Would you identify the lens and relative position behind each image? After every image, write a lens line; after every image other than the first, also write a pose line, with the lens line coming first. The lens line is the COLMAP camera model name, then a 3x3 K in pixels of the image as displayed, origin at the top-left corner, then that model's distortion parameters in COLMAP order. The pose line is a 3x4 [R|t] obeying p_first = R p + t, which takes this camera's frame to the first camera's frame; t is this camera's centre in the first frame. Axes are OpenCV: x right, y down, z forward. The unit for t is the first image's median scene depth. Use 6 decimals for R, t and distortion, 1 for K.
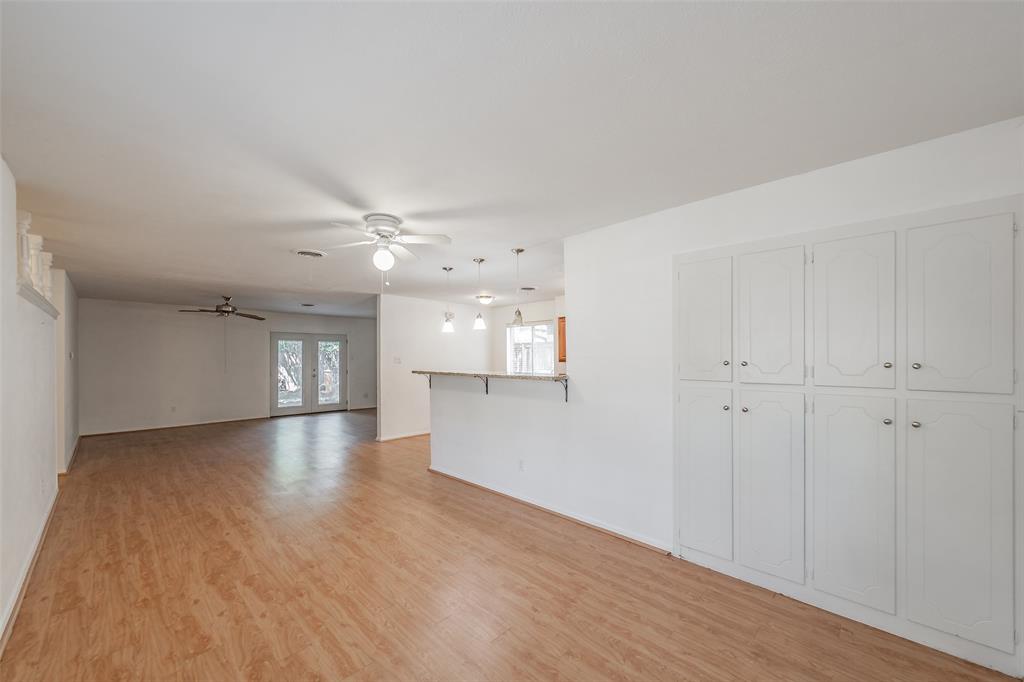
lens RADIAL K [[393.2, 0, 510.8], [0, 393.2, 353.1], [0, 0, 1]] dist [0.000950, 0.000322]
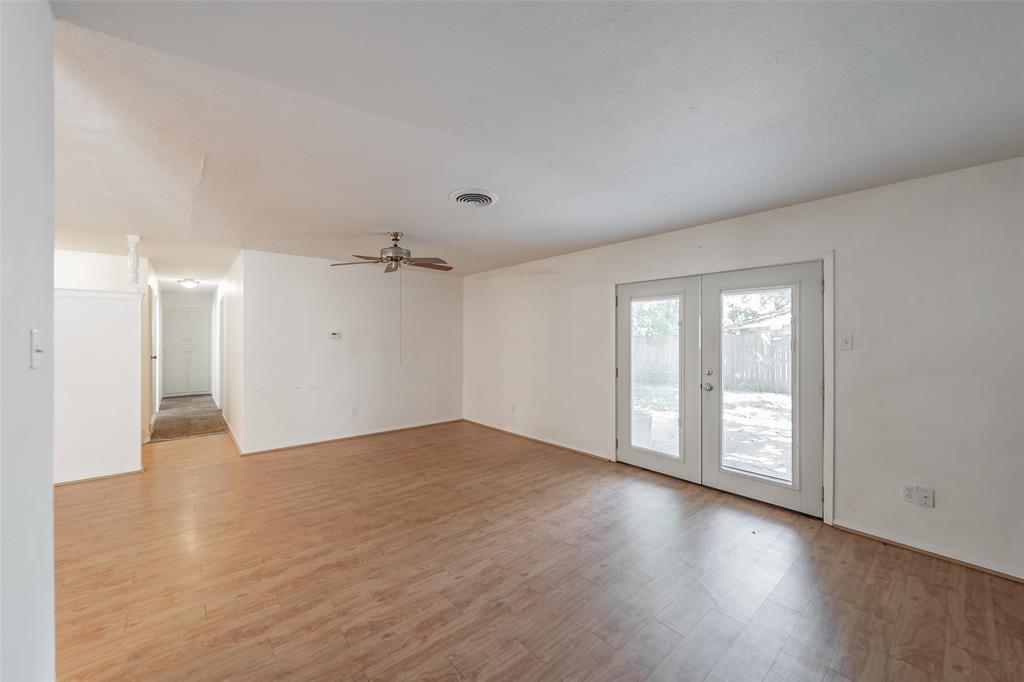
lens RADIAL K [[377.6, 0, 486.3], [0, 377.6, 339.1], [0, 0, 1]] dist [-0.000501, -0.000078]
pose [[-0.118144, 0.001014, -0.992996, -0.303623], [0.009838, 0.999952, -0.000150, 0.026297], [0.992948, -0.009787, -0.118148, 2.135983]]
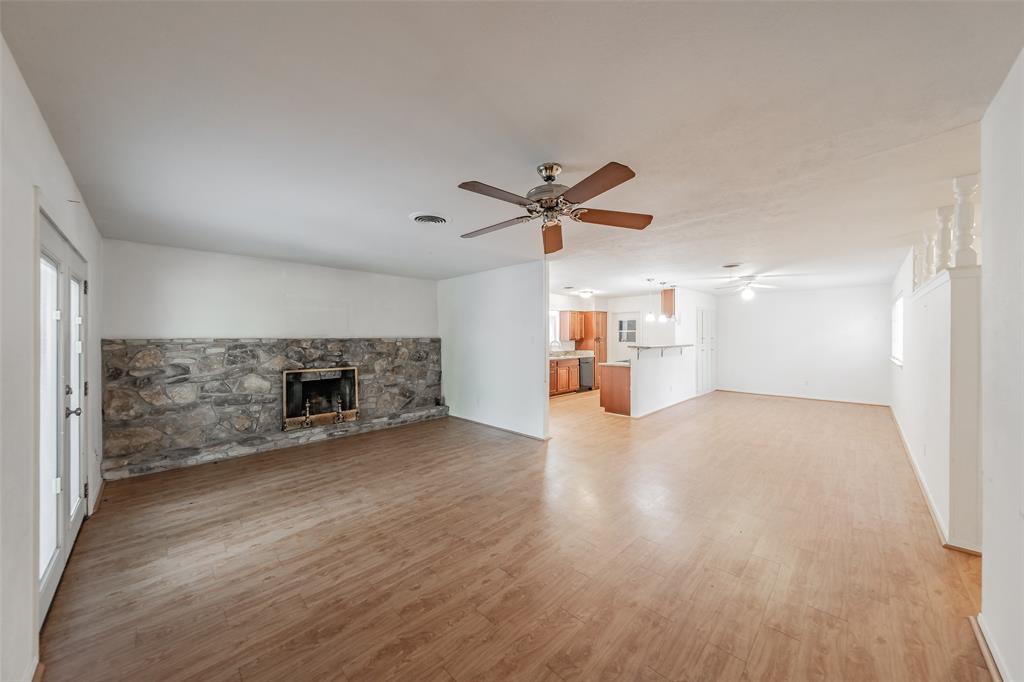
lens RADIAL K [[358.4, 0, 511.5], [0, 358.4, 335.3], [0, 0, 1]] dist [-0.000292, -0.000049]
pose [[-0.003191, 0.002937, 0.999991, -1.865920], [-0.008156, 0.999962, -0.002963, 0.017372], [-0.999962, -0.008165, -0.003167, 1.840973]]
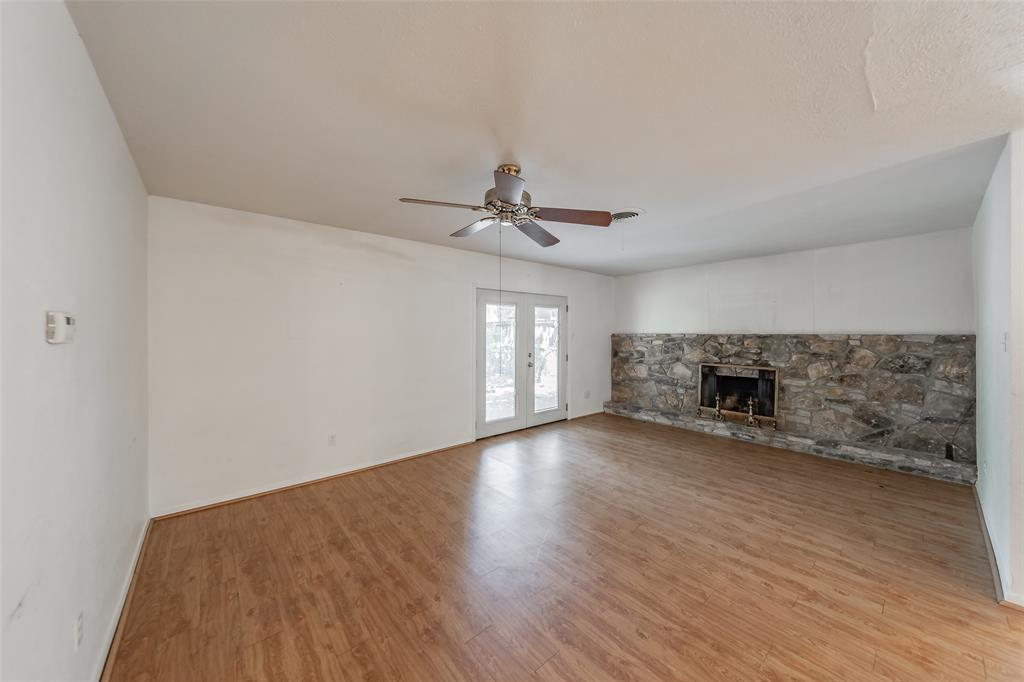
lens RADIAL K [[359.4, 0, 513.7], [0, 359.4, 339.2], [0, 0, 1]] dist [-0.000464, -0.000023]
pose [[0.995763, -0.000683, -0.091954, -1.212152], [0.003277, 0.999601, 0.028062, 0.010204], [0.091899, -0.028245, 0.995368, 1.182208]]
